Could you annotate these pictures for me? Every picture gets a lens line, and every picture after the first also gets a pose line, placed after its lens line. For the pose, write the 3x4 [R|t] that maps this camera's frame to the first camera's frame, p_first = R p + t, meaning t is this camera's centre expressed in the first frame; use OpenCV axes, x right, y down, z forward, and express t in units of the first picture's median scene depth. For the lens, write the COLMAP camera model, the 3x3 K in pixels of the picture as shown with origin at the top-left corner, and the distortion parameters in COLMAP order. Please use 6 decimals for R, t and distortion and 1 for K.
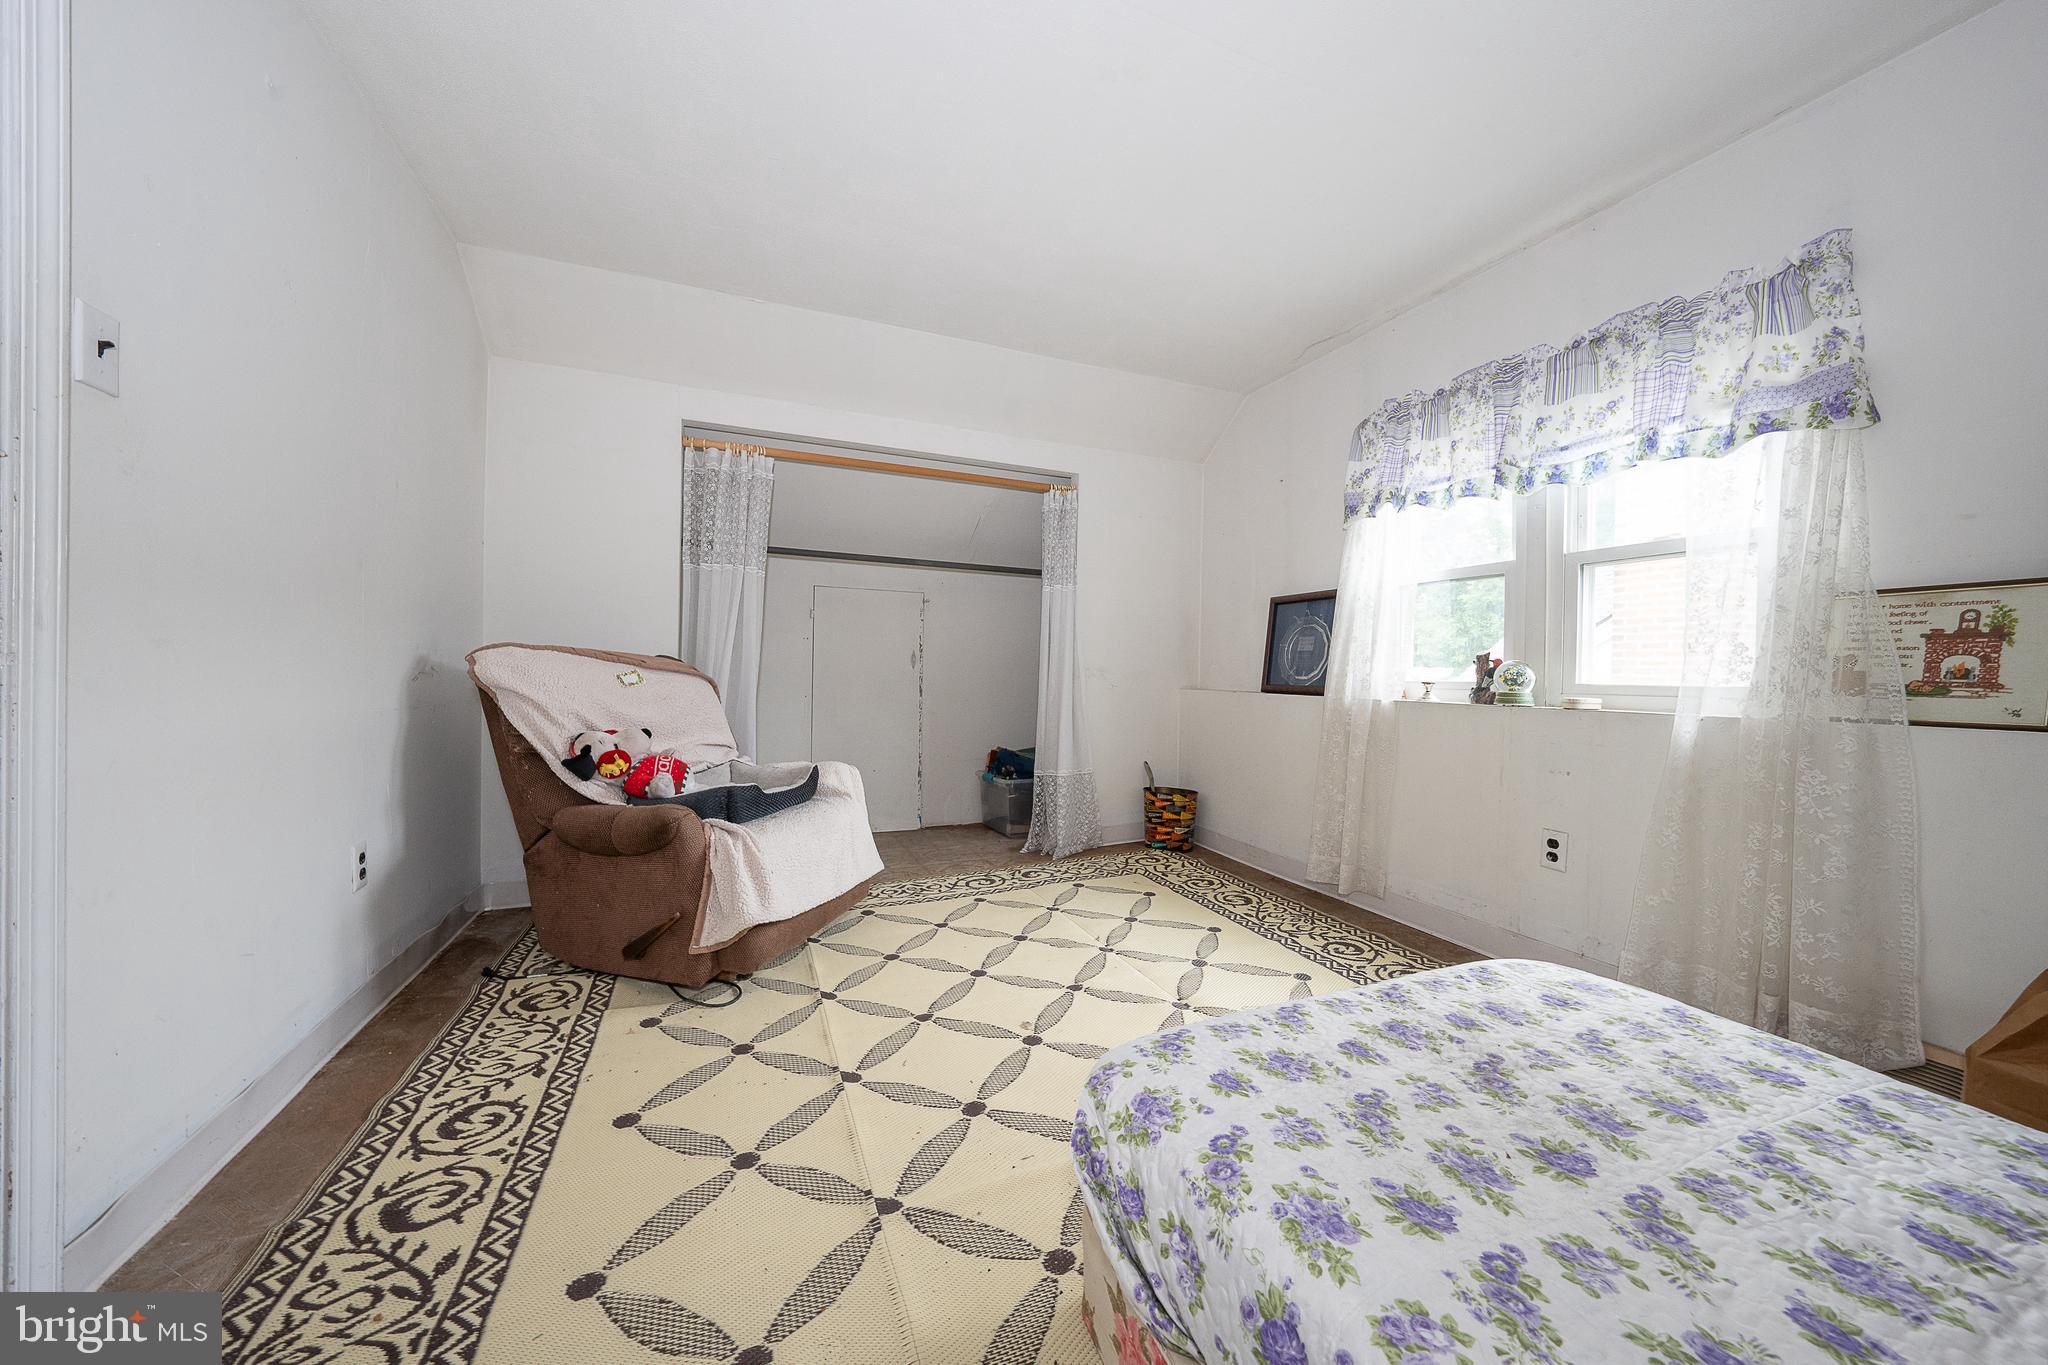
lens RADIAL K [[705.4, 0, 1026.2], [0, 705.4, 676.5], [0, 0, 1]] dist [-0.029939, 0.006578]
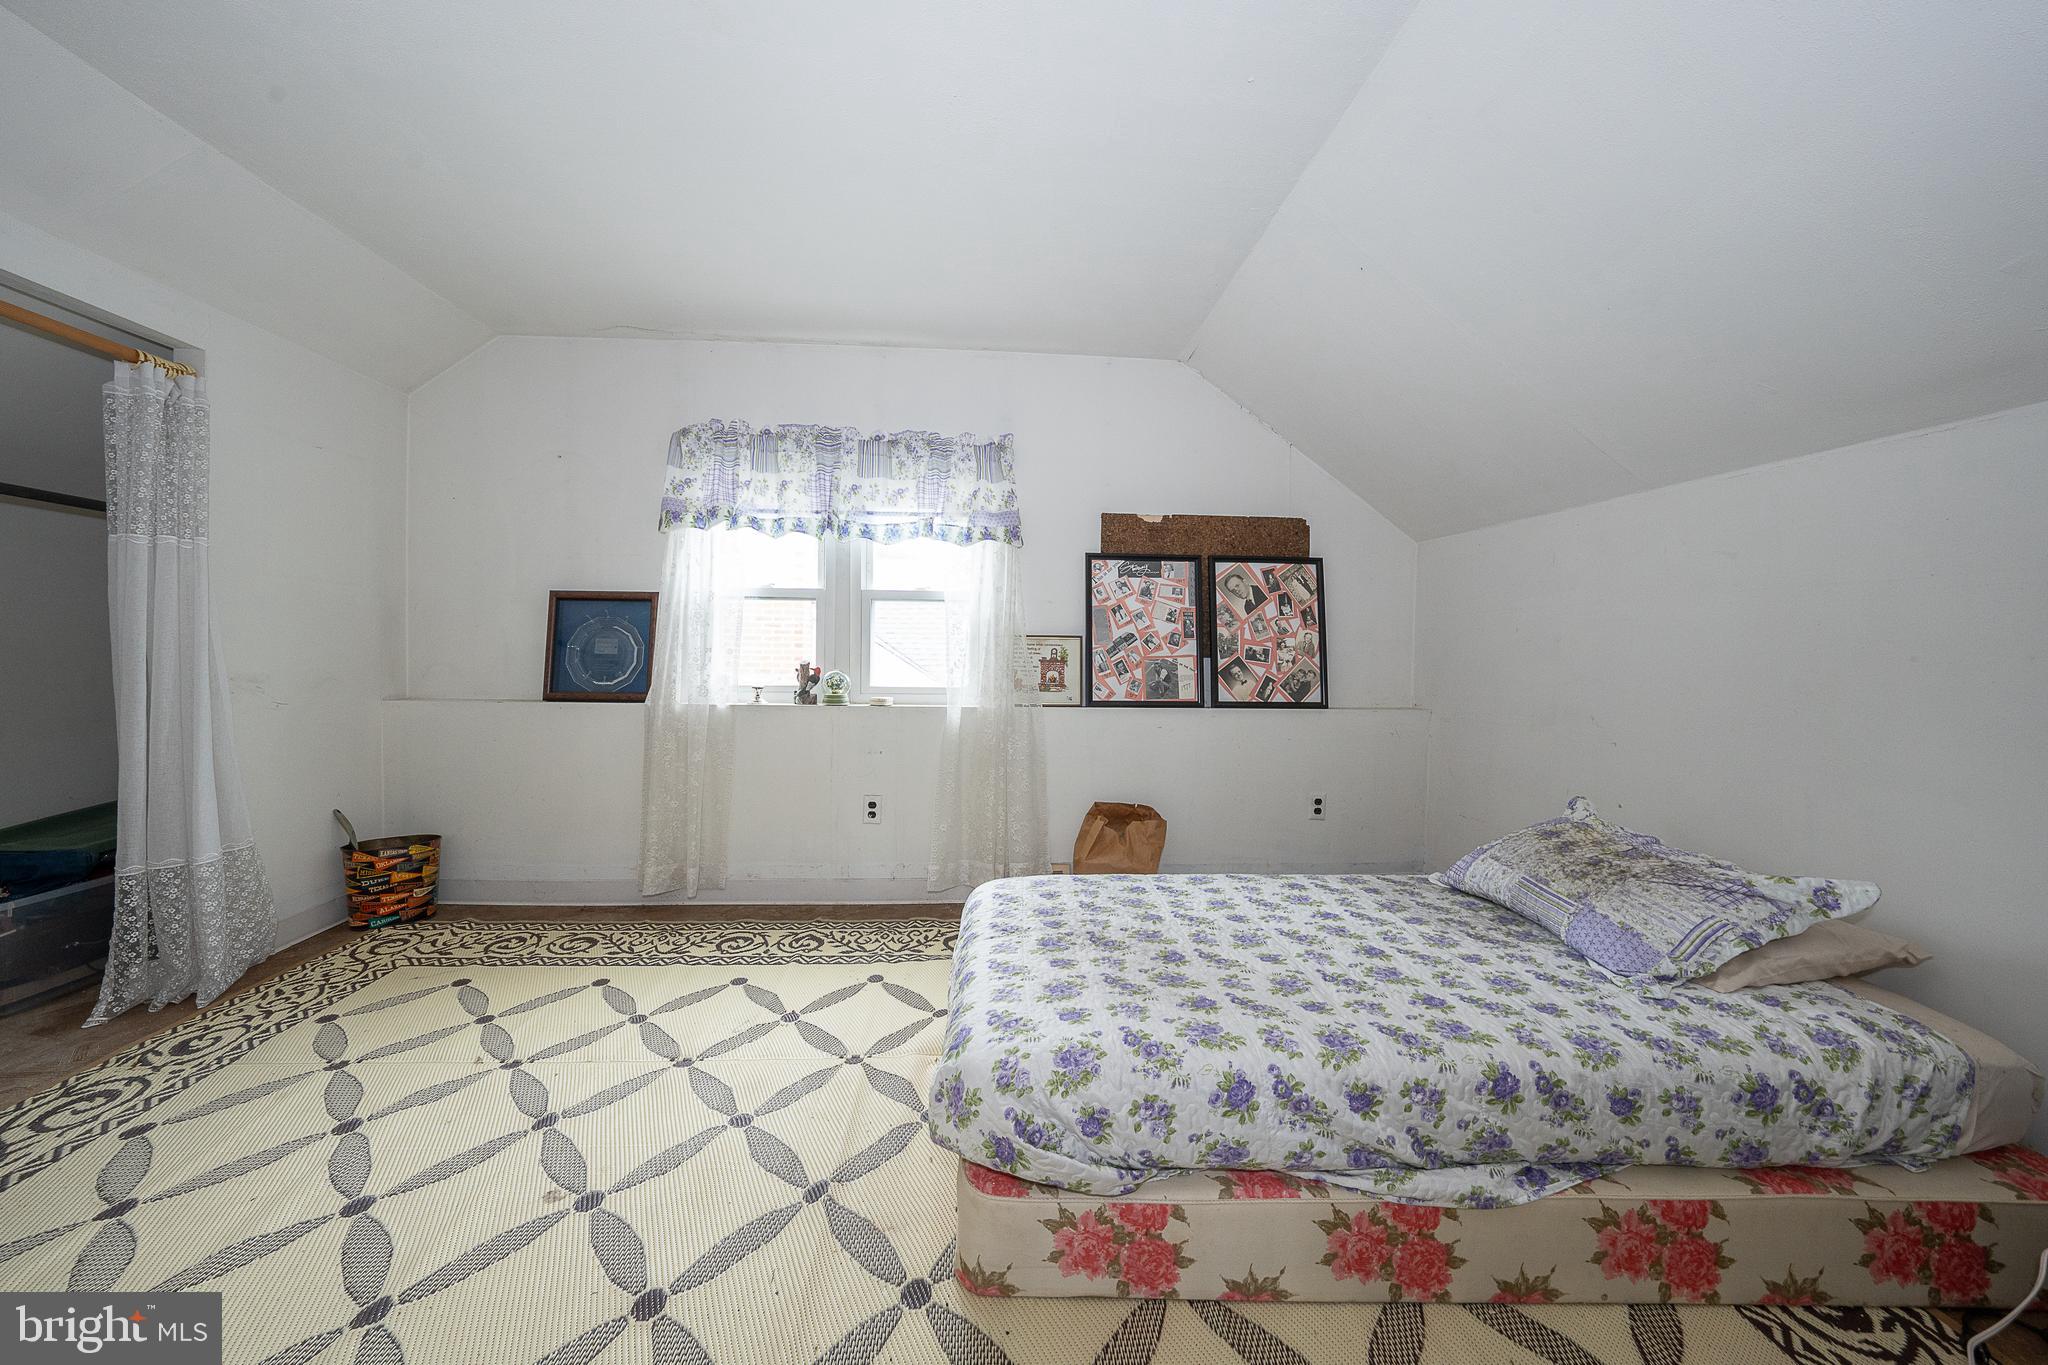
lens RADIAL K [[705.4, 0, 1026.2], [0, 705.4, 676.5], [0, 0, 1]] dist [-0.029939, 0.006578]
pose [[0.322431, -0.034608, 0.945960, -0.374707], [-0.001426, 0.999313, 0.037046, -0.053647], [-0.946592, -0.013294, 0.322160, 0.230442]]
